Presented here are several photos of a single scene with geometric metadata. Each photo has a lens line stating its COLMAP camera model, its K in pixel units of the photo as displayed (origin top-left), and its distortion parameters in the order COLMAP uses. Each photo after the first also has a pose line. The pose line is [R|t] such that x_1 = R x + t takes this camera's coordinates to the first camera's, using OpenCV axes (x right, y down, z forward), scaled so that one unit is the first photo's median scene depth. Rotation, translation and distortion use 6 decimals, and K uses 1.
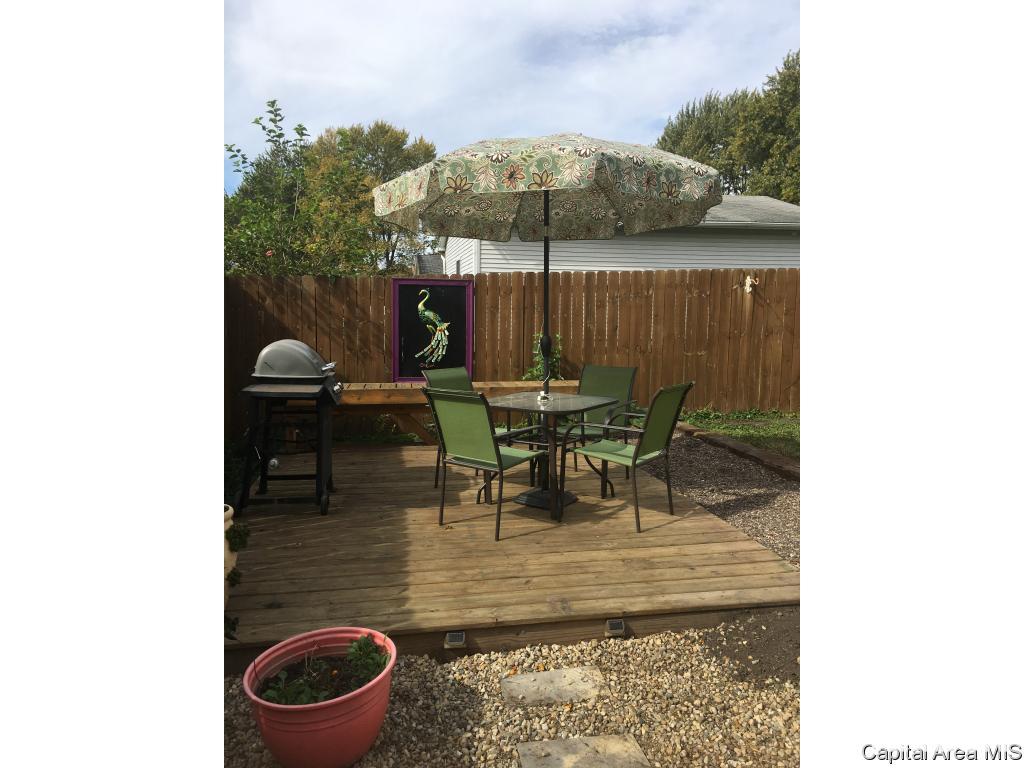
lens RADIAL K [[653.7, 0, 515.2], [0, 653.7, 382.7], [0, 0, 1]] dist [0.029566, -0.011335]
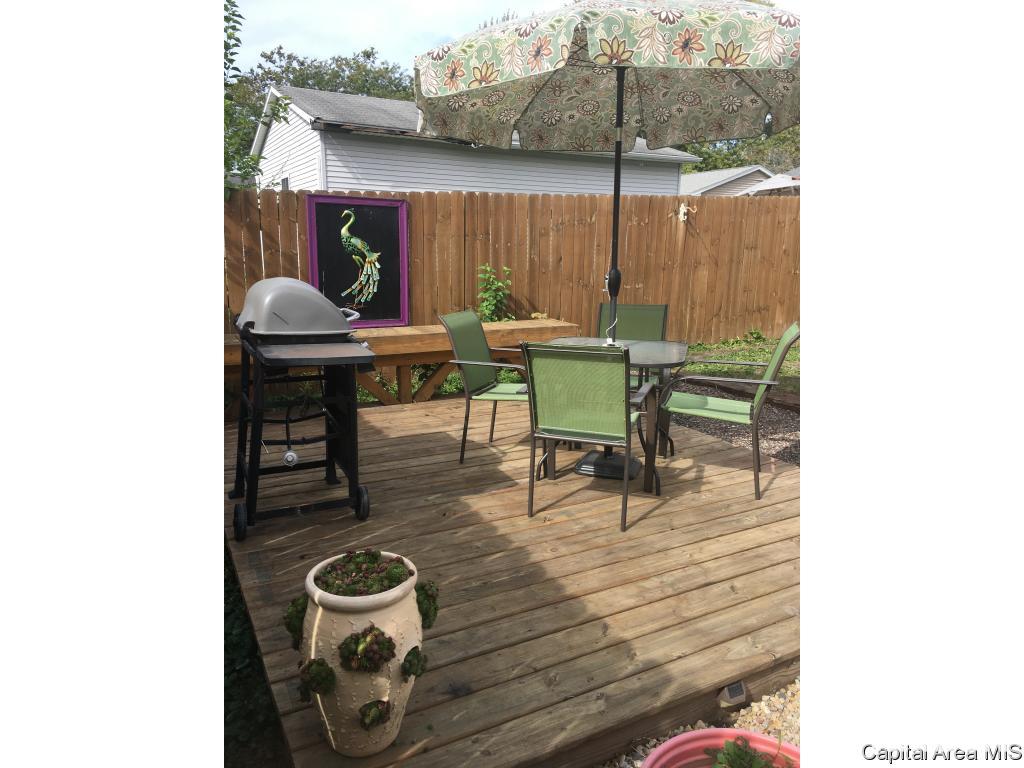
lens RADIAL K [[653.7, 0, 520.4], [0, 653.7, 385.7], [0, 0, 1]] dist [0.029566, -0.011335]
pose [[0.950217, -0.060729, 0.305613, -0.274673], [0.027241, 0.993258, 0.112676, -0.020103], [-0.310395, -0.098742, 0.945466, 0.218869]]
